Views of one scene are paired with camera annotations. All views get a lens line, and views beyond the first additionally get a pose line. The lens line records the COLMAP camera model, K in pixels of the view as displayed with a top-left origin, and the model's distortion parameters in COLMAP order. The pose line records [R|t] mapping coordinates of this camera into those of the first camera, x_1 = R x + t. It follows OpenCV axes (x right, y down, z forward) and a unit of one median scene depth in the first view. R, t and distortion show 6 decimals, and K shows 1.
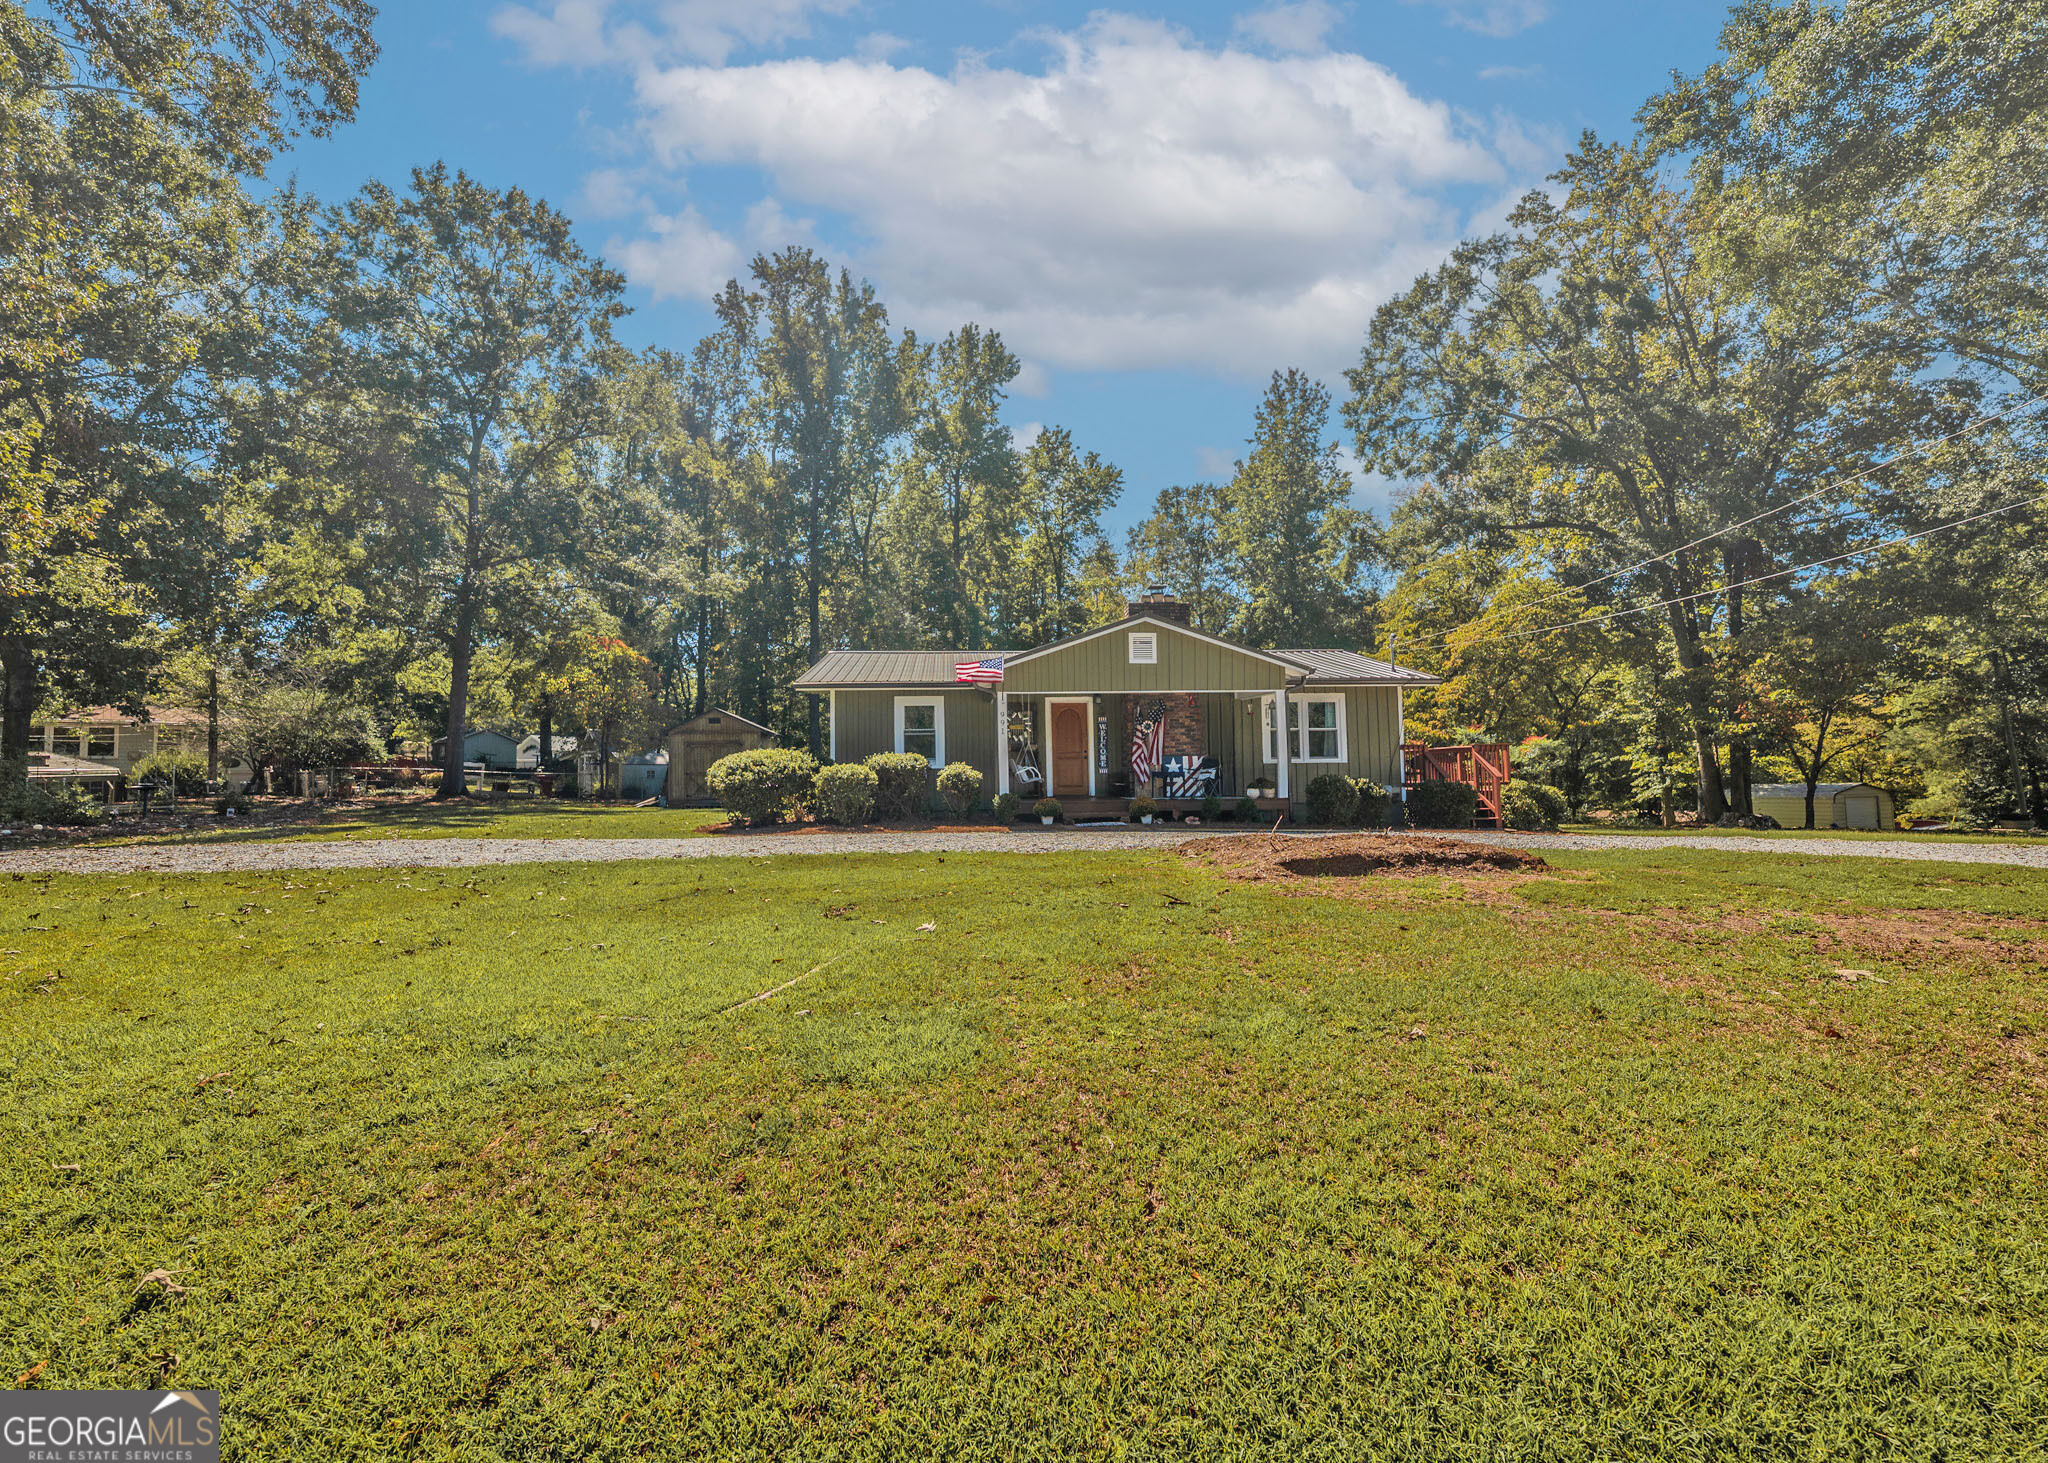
lens RADIAL K [[911.6, 0, 1008.1], [0, 911.6, 740.5], [0, 0, 1]] dist [-0.002152, 0.000577]
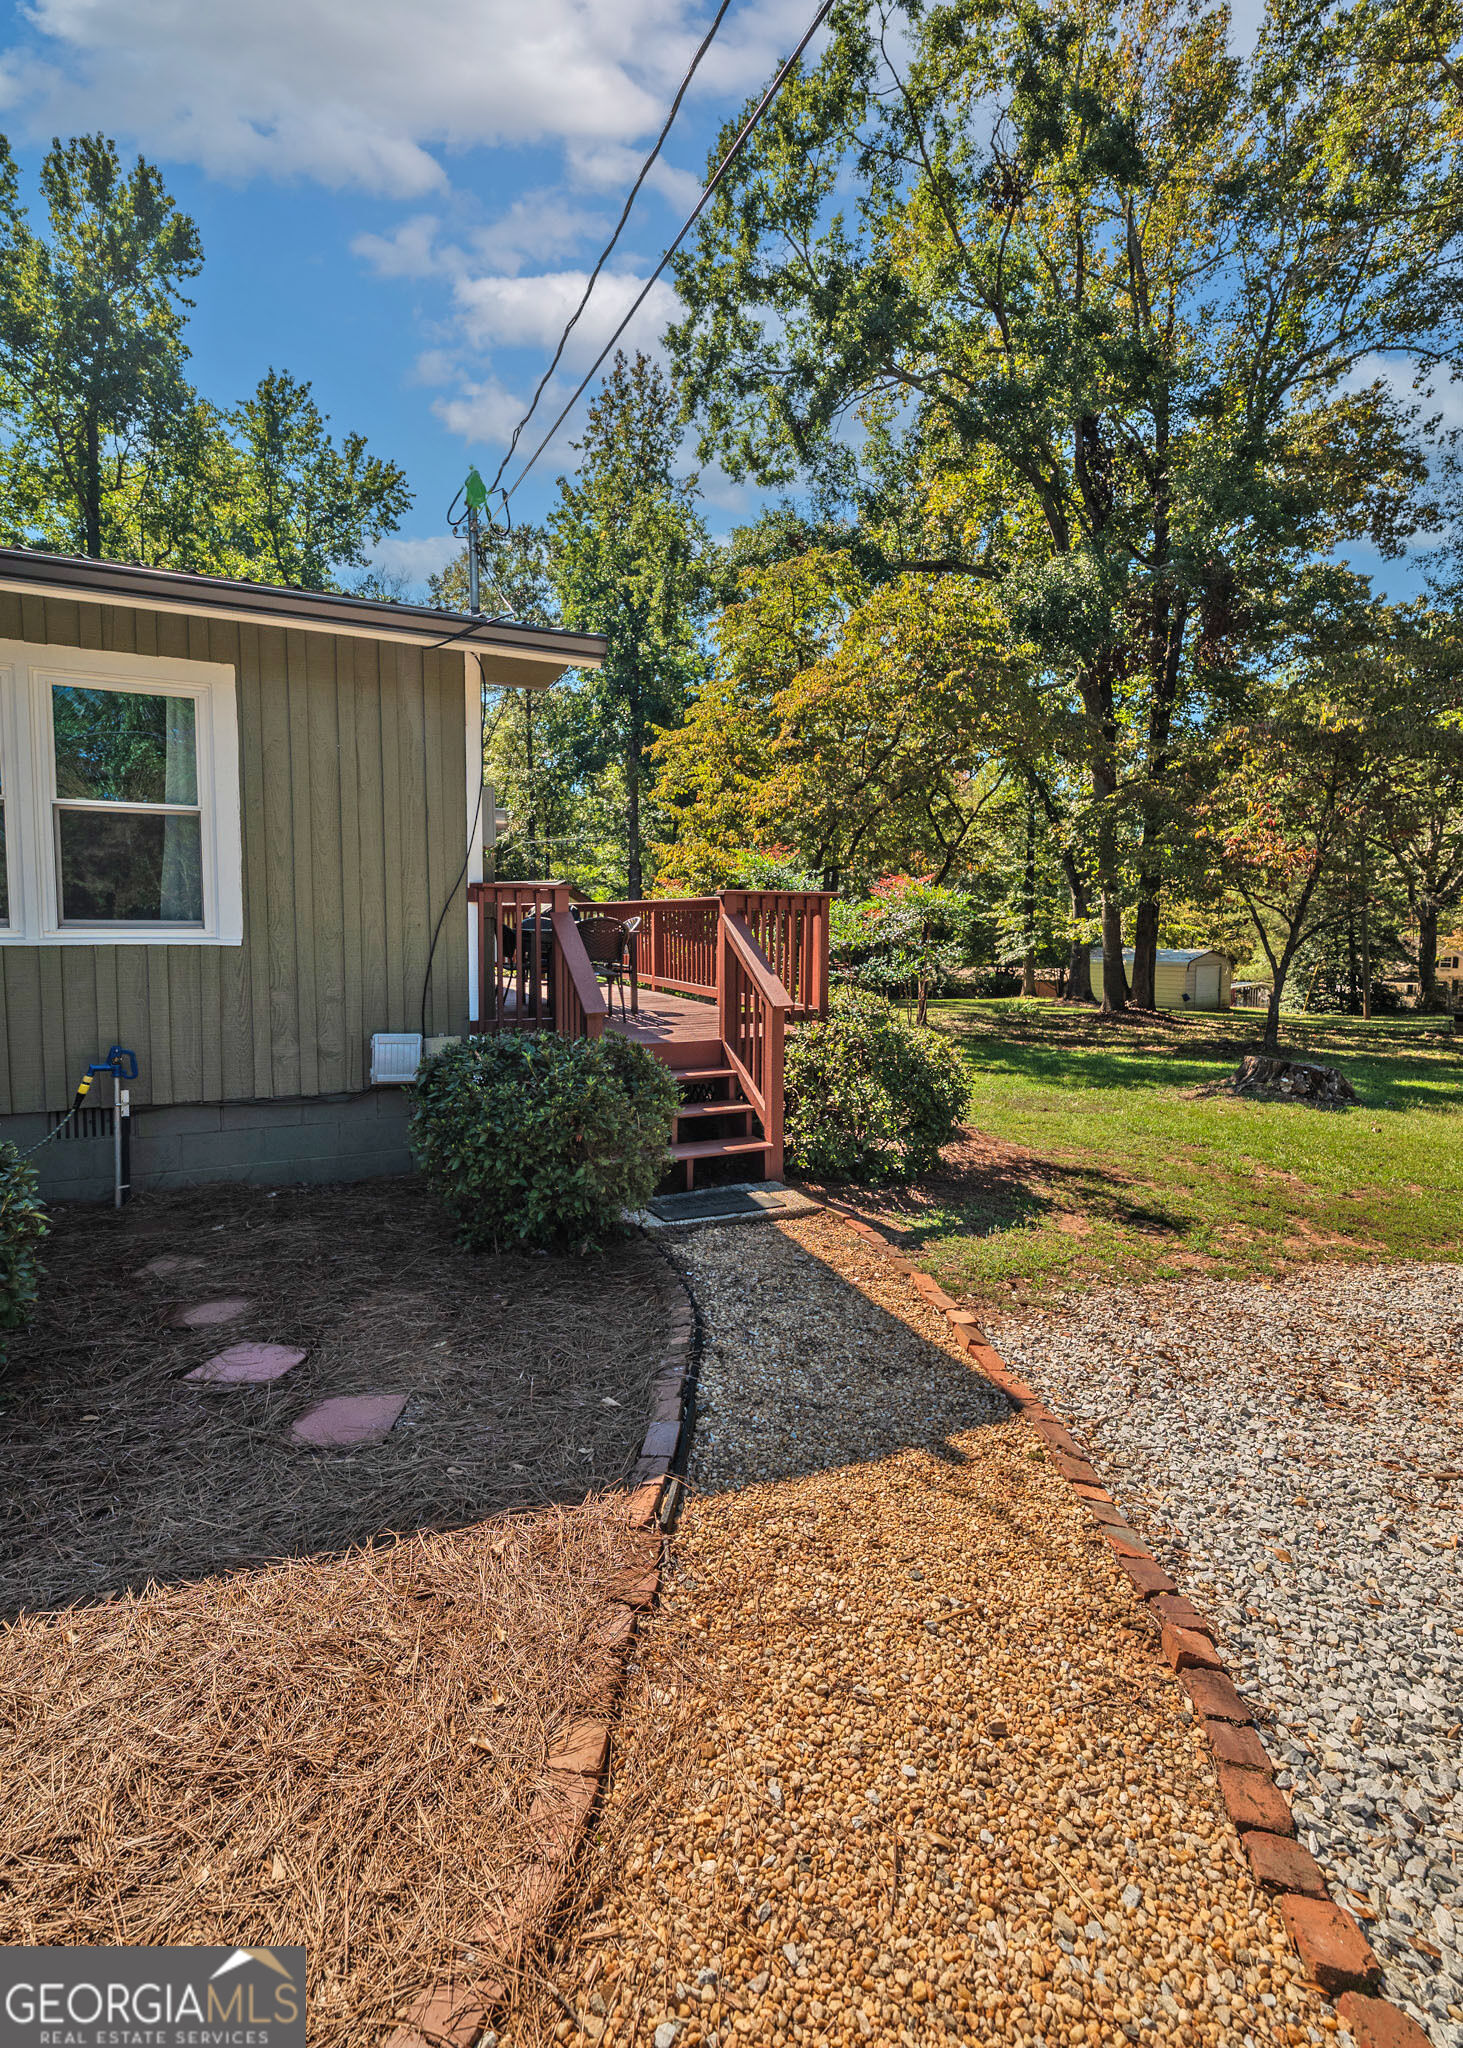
lens RADIAL K [[911.6, 0, 740.3], [0, 911.6, 1011.0], [0, 0, 1]] dist [-0.002152, 0.000577]
pose [[0.940339, -0.007590, 0.340153, 0.211904], [-0.041293, 0.989815, 0.136240, 0.000974], [-0.337723, -0.142157, 0.930449, 0.363547]]
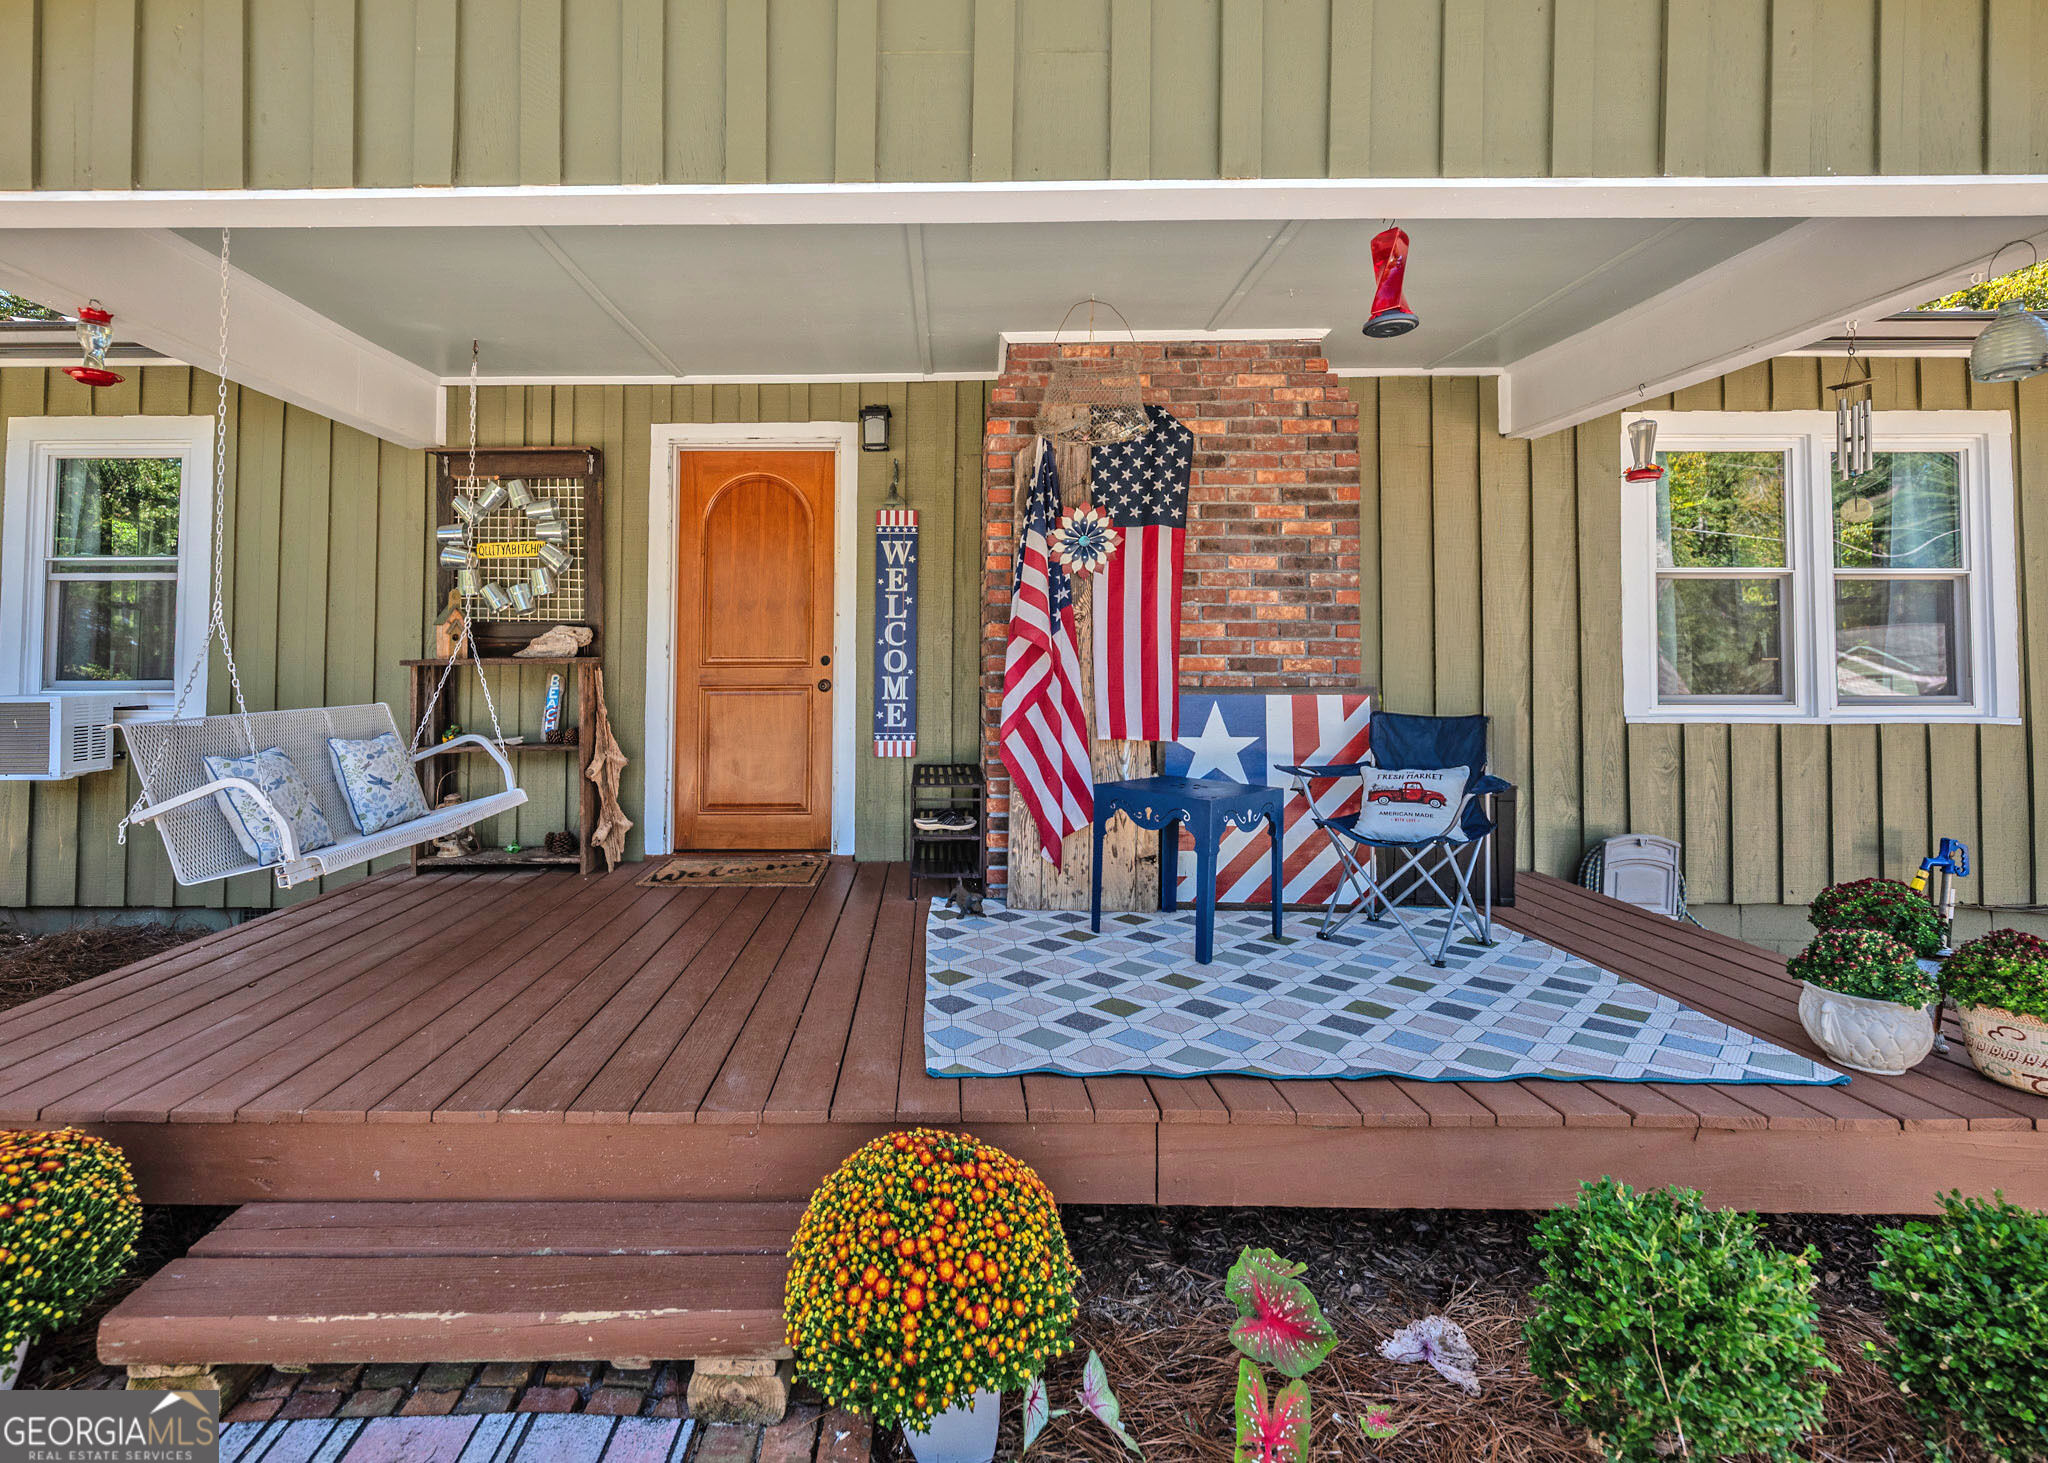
lens RADIAL K [[911.6, 0, 942.2], [0, 911.6, 672.2], [0, 0, 1]] dist [-0.002152, 0.000577]
pose [[0.996725, 0.014608, -0.079533, 0.067021], [-0.010440, 0.998563, 0.052571, 0.001474], [0.080186, -0.051568, 0.995445, 0.387982]]
